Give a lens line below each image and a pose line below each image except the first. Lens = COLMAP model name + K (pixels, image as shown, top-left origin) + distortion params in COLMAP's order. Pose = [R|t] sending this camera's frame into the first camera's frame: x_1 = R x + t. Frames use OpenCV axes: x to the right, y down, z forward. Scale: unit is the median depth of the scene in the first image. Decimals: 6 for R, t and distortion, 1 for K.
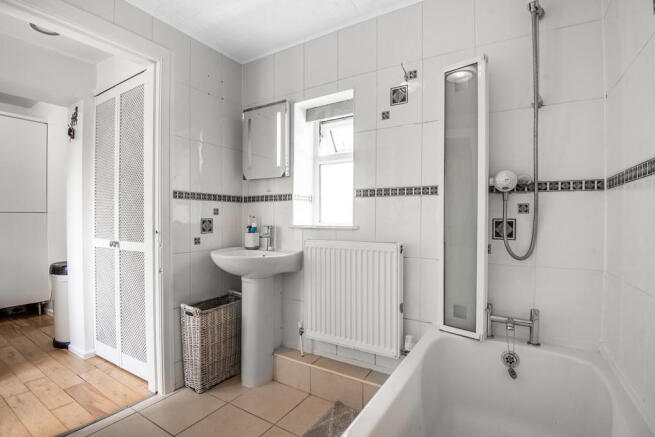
lens RADIAL K [[308.1, 0, 326.3], [0, 308.1, 219.5], [0, 0, 1]] dist [-0.013084, -0.002141]
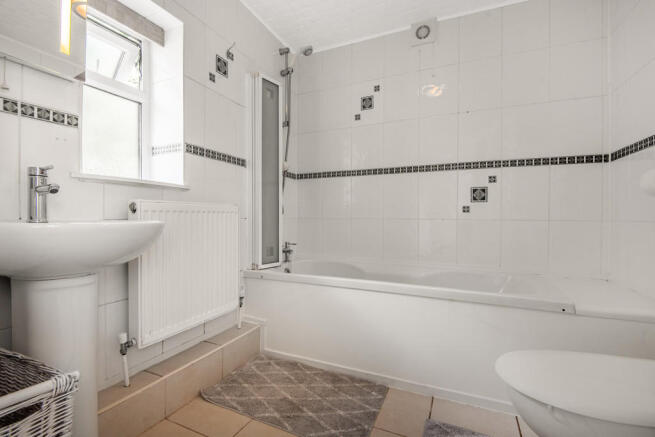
lens RADIAL K [[308.1, 0, 325.1], [0, 308.1, 218.0], [0, 0, 1]] dist [-0.013084, -0.002141]
pose [[-0.142687, -0.007087, 0.989742, -0.806126], [0.000559, 0.999974, 0.007241, 0.104578], [-0.989768, 0.001587, -0.142679, 0.743350]]
